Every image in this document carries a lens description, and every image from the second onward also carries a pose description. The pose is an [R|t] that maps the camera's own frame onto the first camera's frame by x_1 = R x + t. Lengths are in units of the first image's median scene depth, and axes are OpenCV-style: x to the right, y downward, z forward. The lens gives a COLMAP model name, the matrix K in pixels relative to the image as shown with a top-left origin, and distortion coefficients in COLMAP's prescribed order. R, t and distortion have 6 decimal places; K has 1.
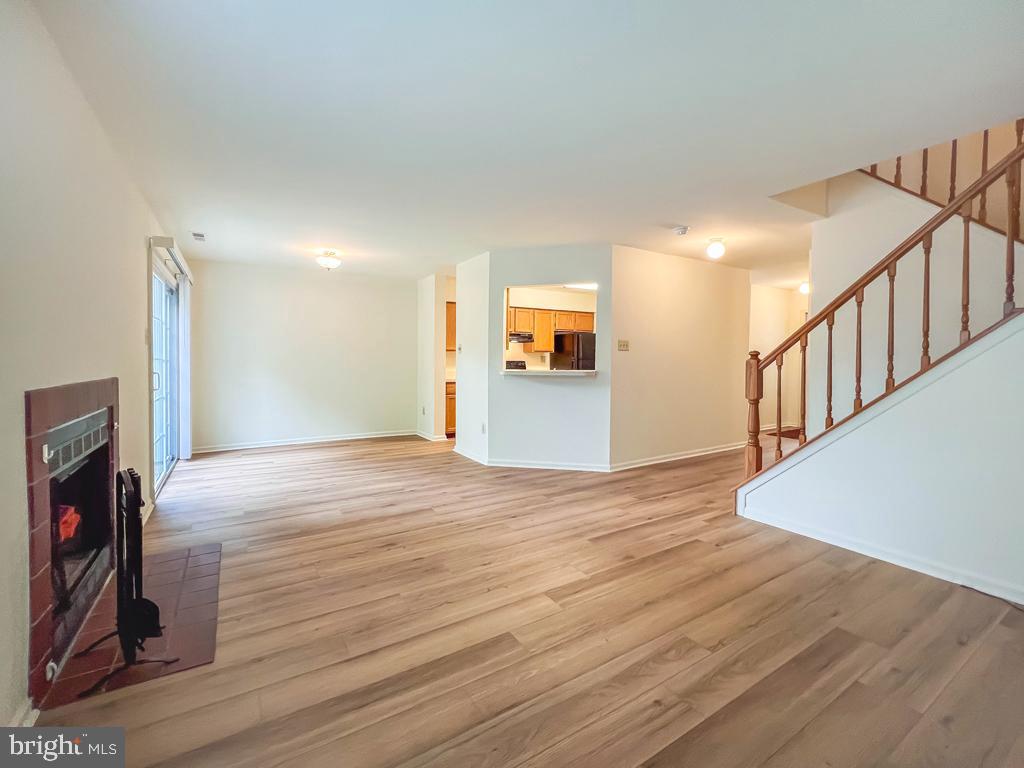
lens RADIAL K [[448.7, 0, 508.4], [0, 448.7, 360.5], [0, 0, 1]] dist [0.000974, -0.000151]
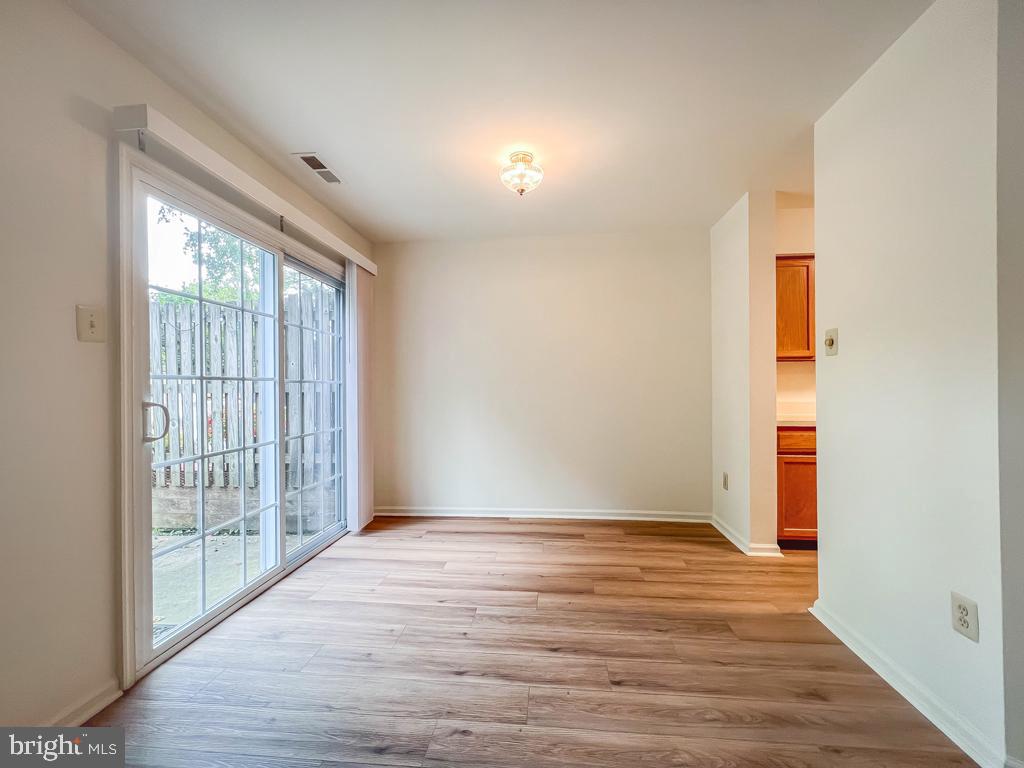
lens RADIAL K [[420.4, 0, 512.0], [0, 420.4, 384.0], [0, 0, 1]] dist [0.000454, -0.000268]
pose [[0.797939, -0.016090, -0.602523, -0.196966], [0.013365, 0.999870, -0.009002, -0.000431], [0.602590, -0.000870, 0.798051, 0.993883]]
